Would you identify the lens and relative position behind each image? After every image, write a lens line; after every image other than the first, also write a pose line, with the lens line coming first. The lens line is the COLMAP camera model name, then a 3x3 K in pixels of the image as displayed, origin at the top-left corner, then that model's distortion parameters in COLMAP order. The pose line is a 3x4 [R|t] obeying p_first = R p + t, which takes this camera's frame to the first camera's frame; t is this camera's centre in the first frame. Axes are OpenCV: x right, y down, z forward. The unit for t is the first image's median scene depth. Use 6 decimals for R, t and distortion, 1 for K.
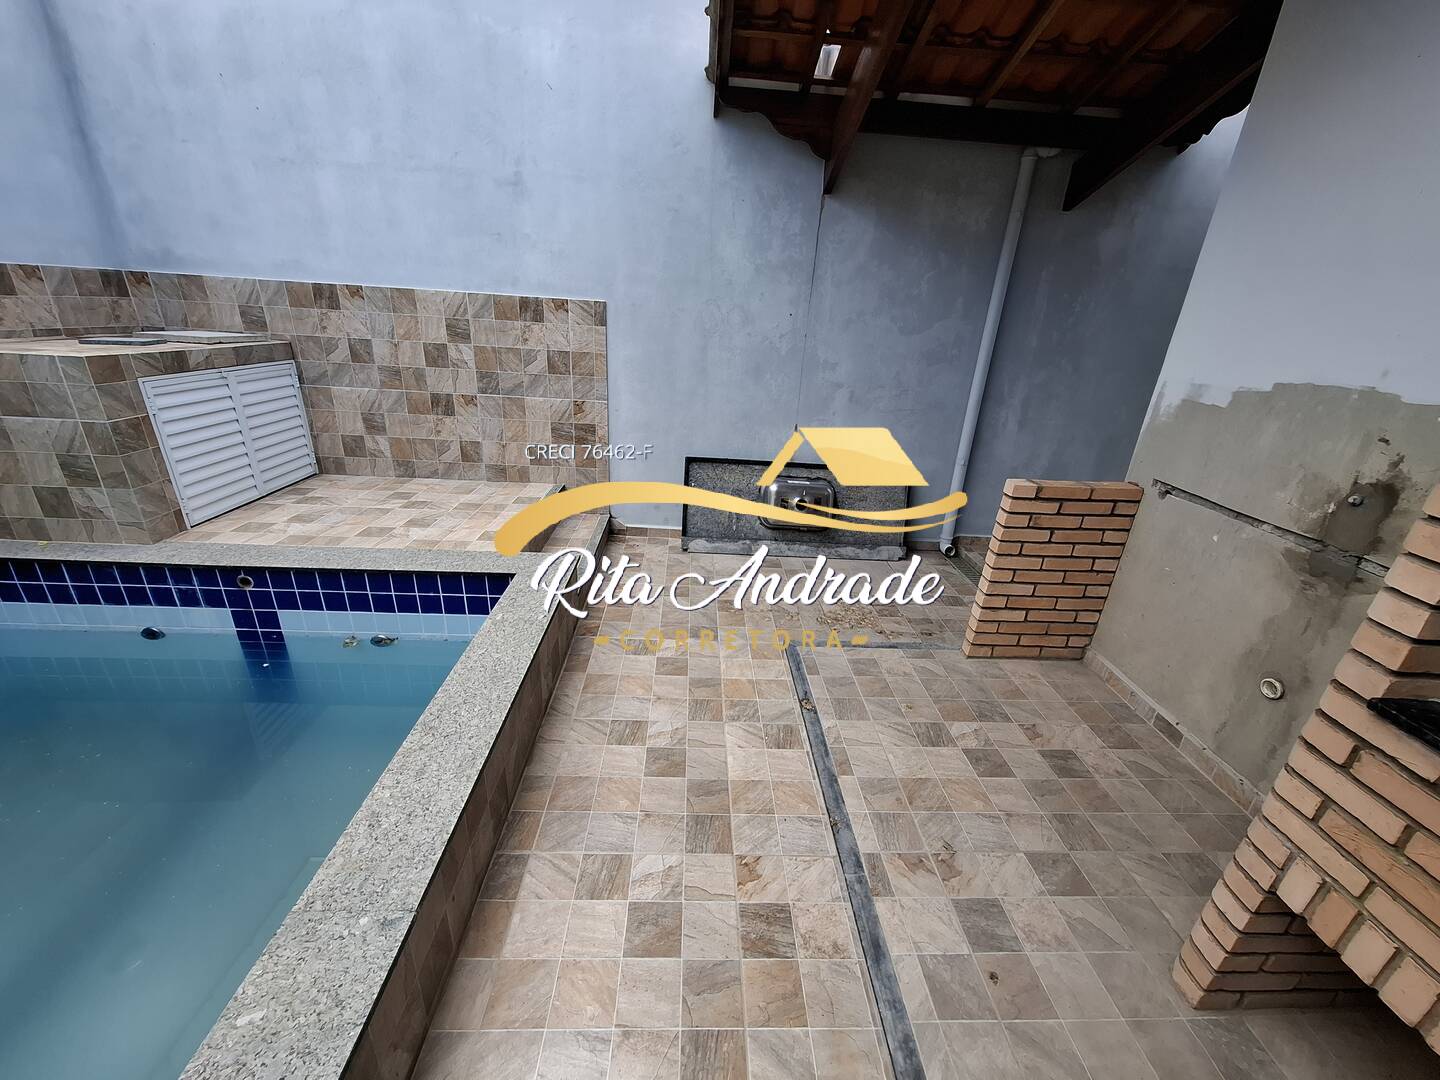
lens RADIAL K [[564.6, 0, 724.4], [0, 564.6, 544.1], [0, 0, 1]] dist [0.000791, 0.000252]
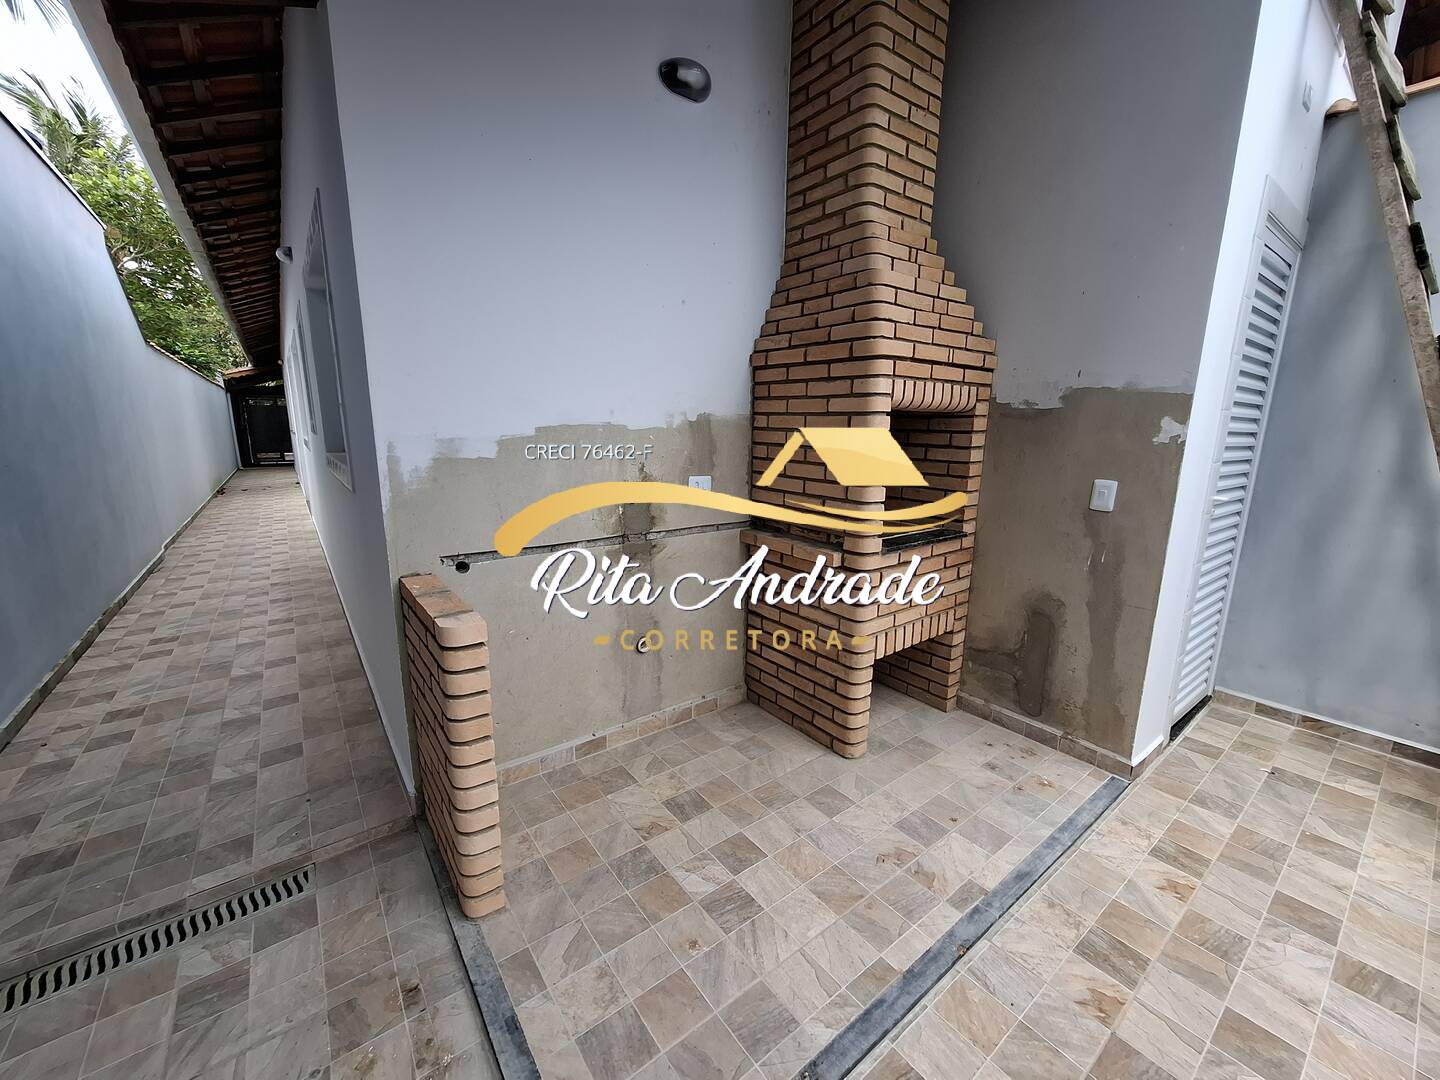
lens RADIAL K [[569.1, 0, 723.2], [0, 569.1, 540.3], [0, 0, 1]] dist [-0.000781, -0.000039]
pose [[-0.573269, -0.229543, 0.786557, -0.118165], [0.269736, 0.853580, 0.445695, -0.456063], [-0.773696, 0.467666, -0.427415, 1.204927]]
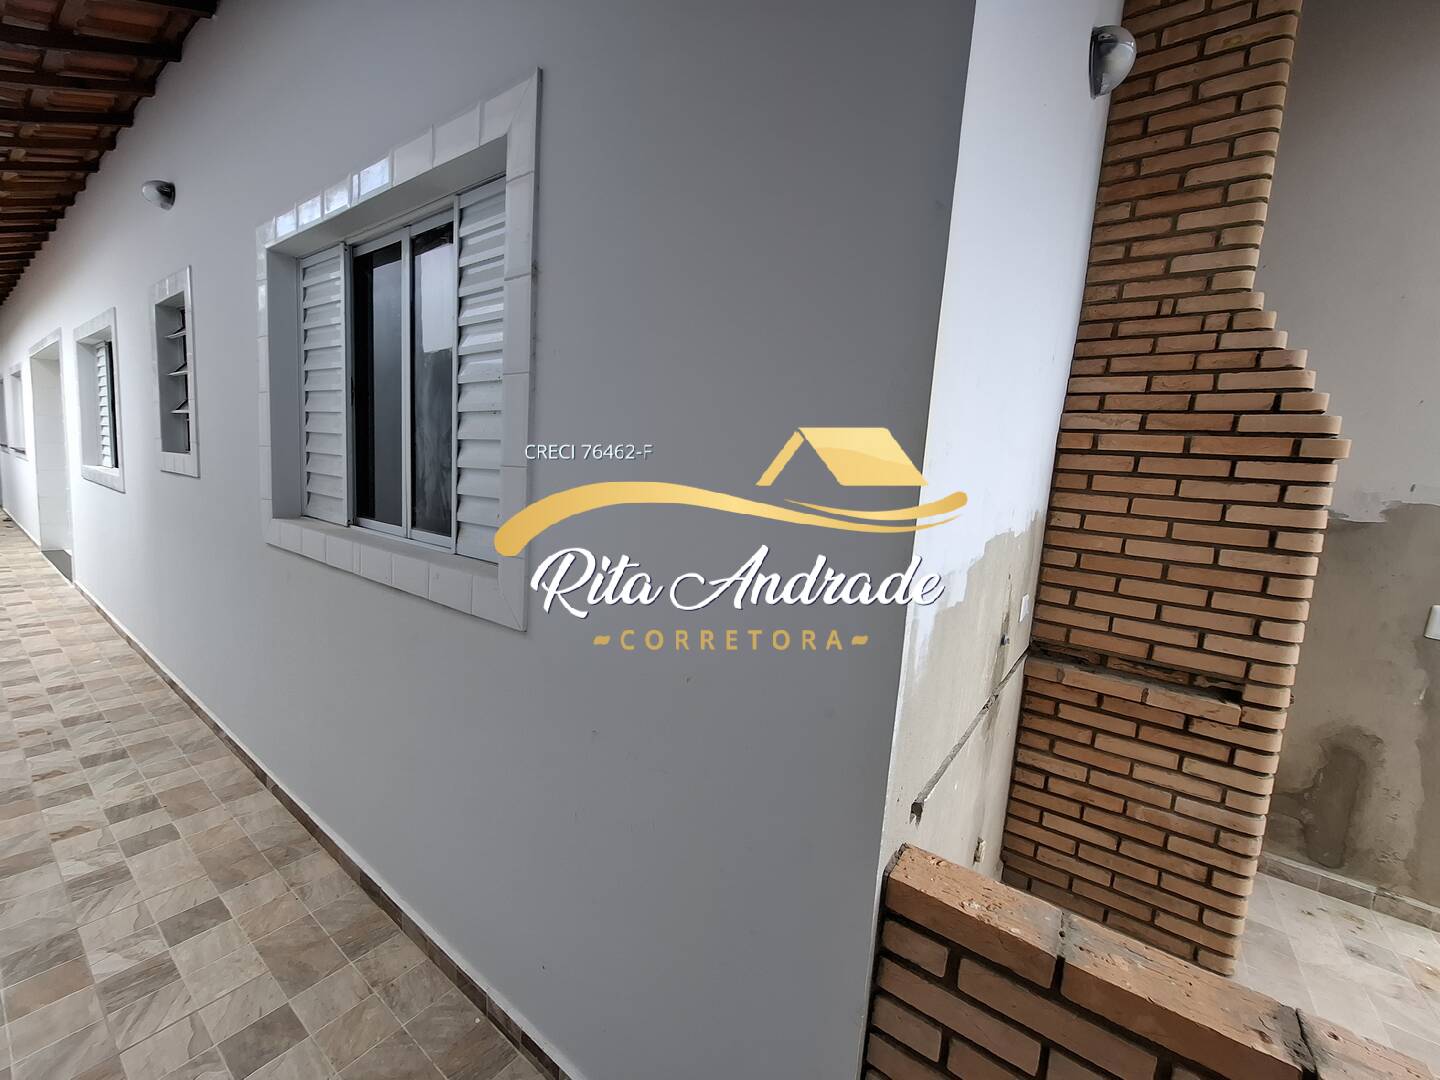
lens RADIAL K [[564.6, 0, 724.4], [0, 564.6, 544.1], [0, 0, 1]] dist [0.000791, 0.000252]
pose [[-0.782852, -0.188533, 0.592957, 0.778807], [0.124192, 0.886466, 0.445819, -0.561811], [-0.609687, 0.422651, -0.670558, 1.497674]]
